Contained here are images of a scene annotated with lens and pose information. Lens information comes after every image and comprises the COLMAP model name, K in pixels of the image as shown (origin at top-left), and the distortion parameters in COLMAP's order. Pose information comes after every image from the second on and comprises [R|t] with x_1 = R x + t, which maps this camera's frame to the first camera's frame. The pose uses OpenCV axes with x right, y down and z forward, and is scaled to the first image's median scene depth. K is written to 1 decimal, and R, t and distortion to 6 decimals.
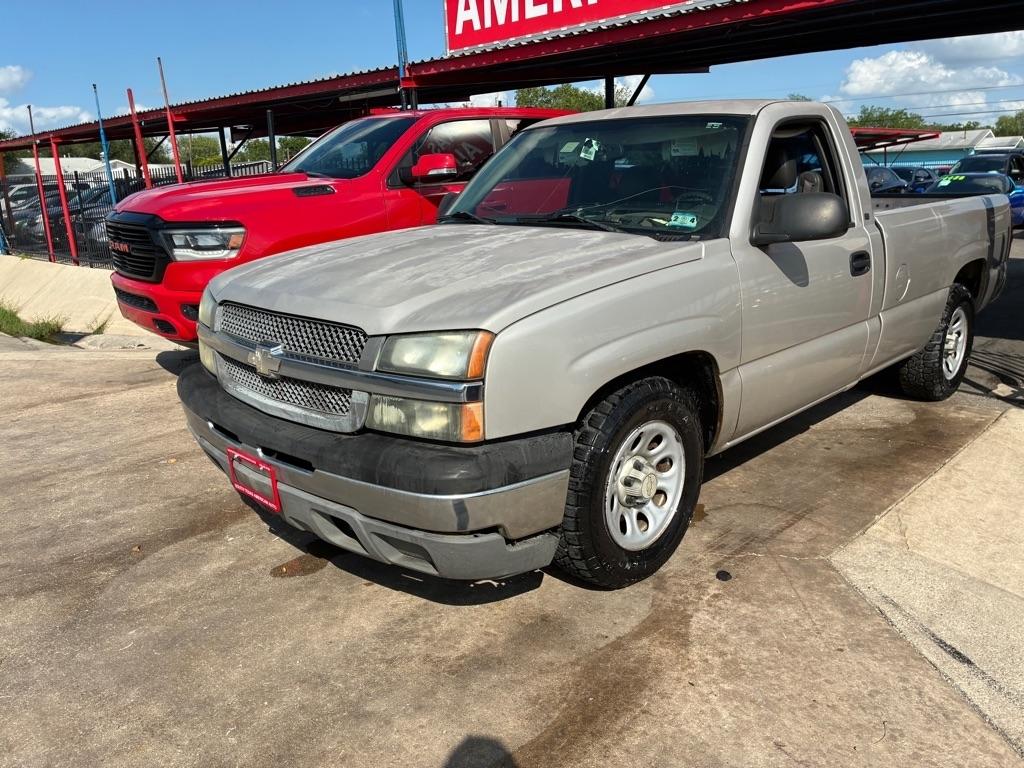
lens RADIAL K [[764.2, 0, 517.2], [0, 764.2, 387.5], [0, 0, 1]] dist [0.030082, -0.029819]
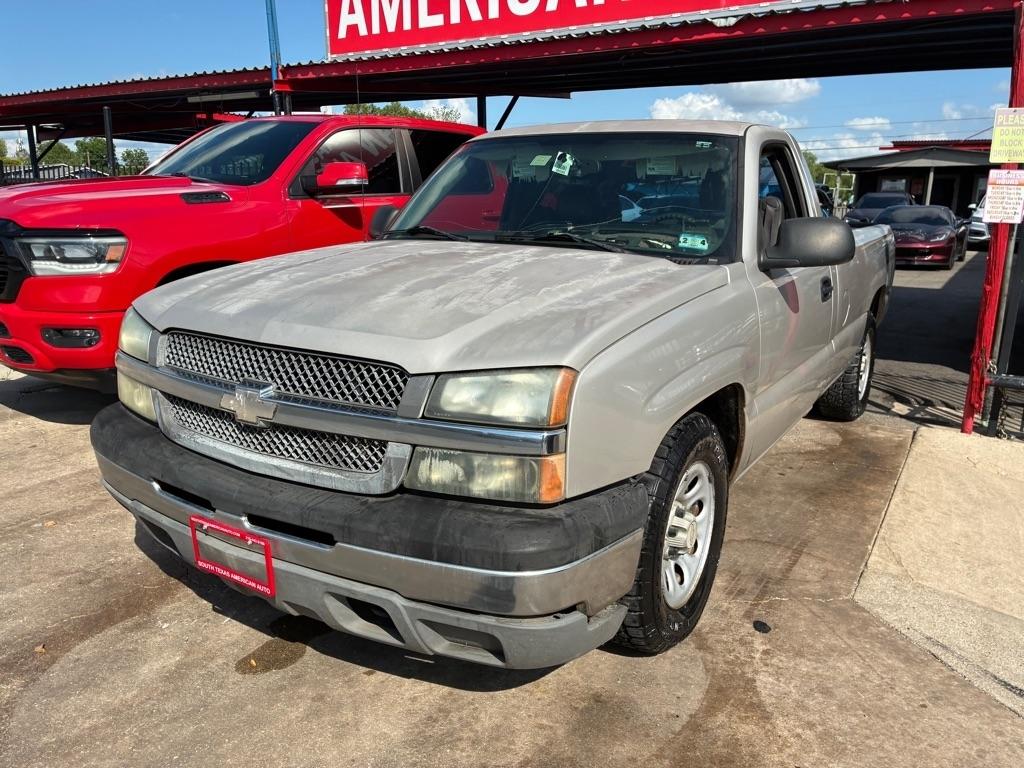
lens RADIAL K [[762.6, 0, 514.4], [0, 762.6, 377.6], [0, 0, 1]] dist [0.059110, -0.078580]
pose [[0.976910, -0.013867, 0.213201, -0.210546], [0.021554, 0.999197, -0.033776, -0.028169], [-0.212561, 0.037592, 0.976424, 0.148788]]
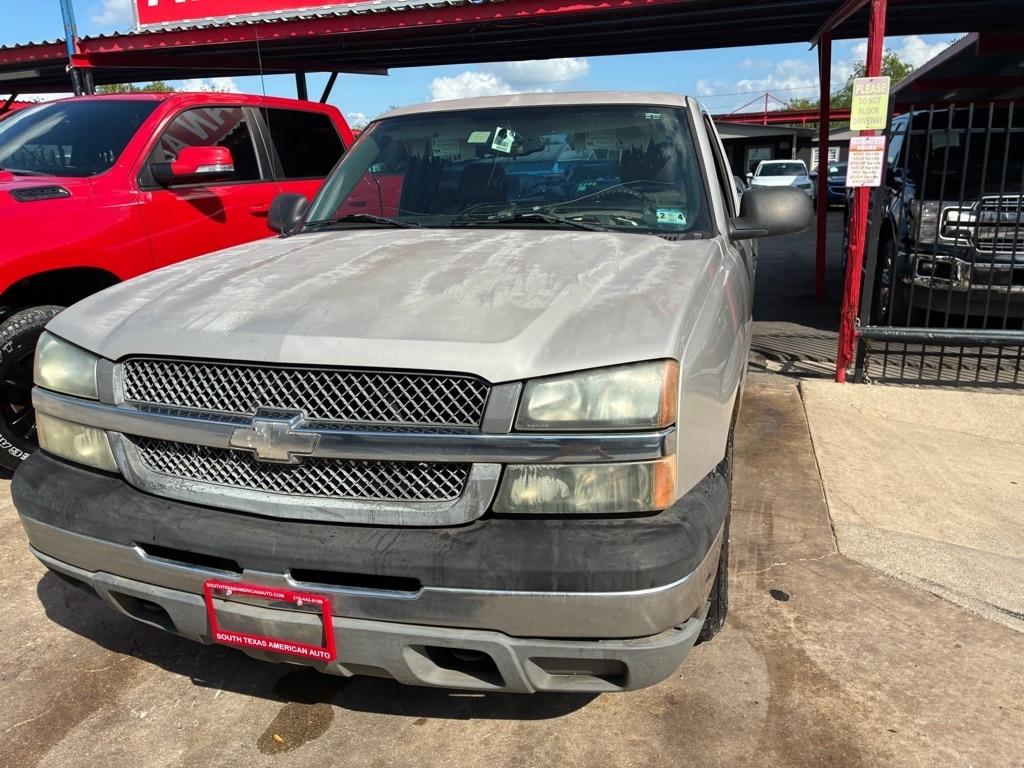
lens RADIAL K [[763.9, 0, 513.0], [0, 763.9, 384.9], [0, 0, 1]] dist [0.067997, -0.095227]
pose [[0.890549, -0.116459, 0.439726, -0.395495], [0.122386, 0.992370, 0.014962, -0.060856], [-0.438114, 0.040492, 0.898007, 0.287390]]
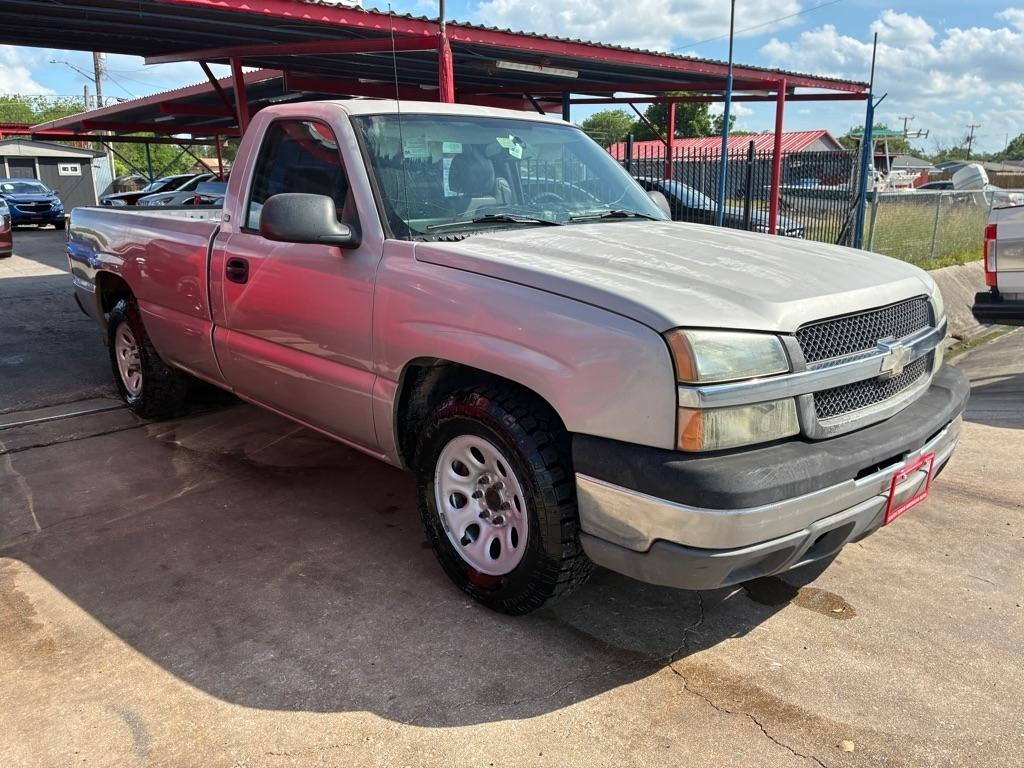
lens RADIAL K [[775.0, 0, 508.8], [0, 775.0, 377.1], [0, 0, 1]] dist [0.051324, -0.073824]
pose [[0.057056, -0.217905, 0.974301, -1.167723], [0.265803, 0.943984, 0.195559, -0.294826], [-0.962337, 0.247814, 0.111780, 1.231998]]
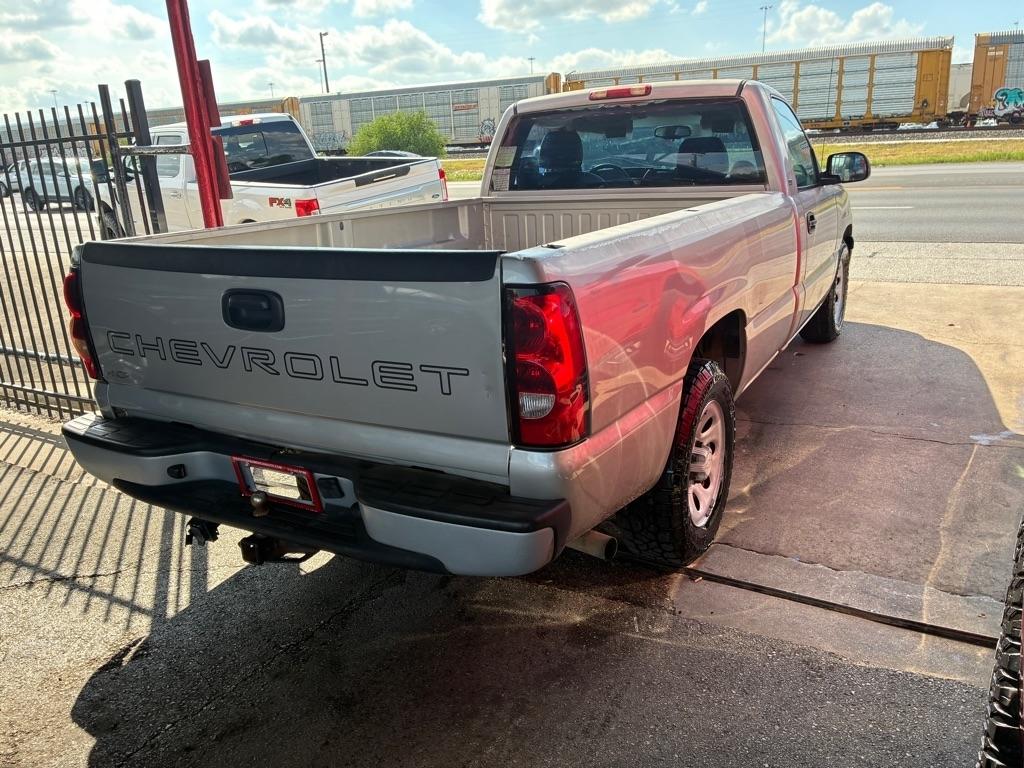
lens RADIAL K [[769.8, 0, 508.3], [0, 769.8, 382.8], [0, 0, 1]] dist [0.058868, -0.080019]
pose [[-0.967644, 0.135621, -0.212770, 0.997182], [0.006894, 0.857160, 0.515004, -0.843119], [0.252223, 0.496874, -0.830361, 3.003741]]
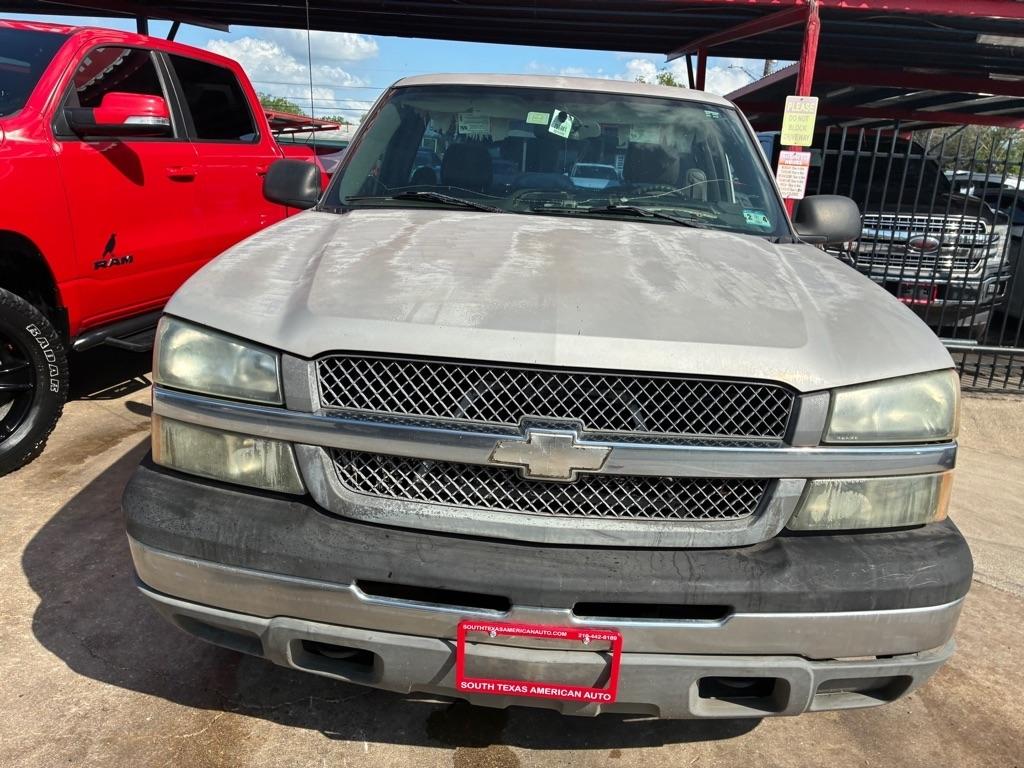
lens RADIAL K [[768.0, 0, 513.0], [0, 768.0, 391.0], [0, 0, 1]] dist [0.058915, -0.083041]
pose [[0.743390, -0.119714, 0.658058, -0.660402], [0.101500, 0.992649, 0.065920, -0.112135], [-0.661112, 0.017788, 0.750076, 0.537305]]
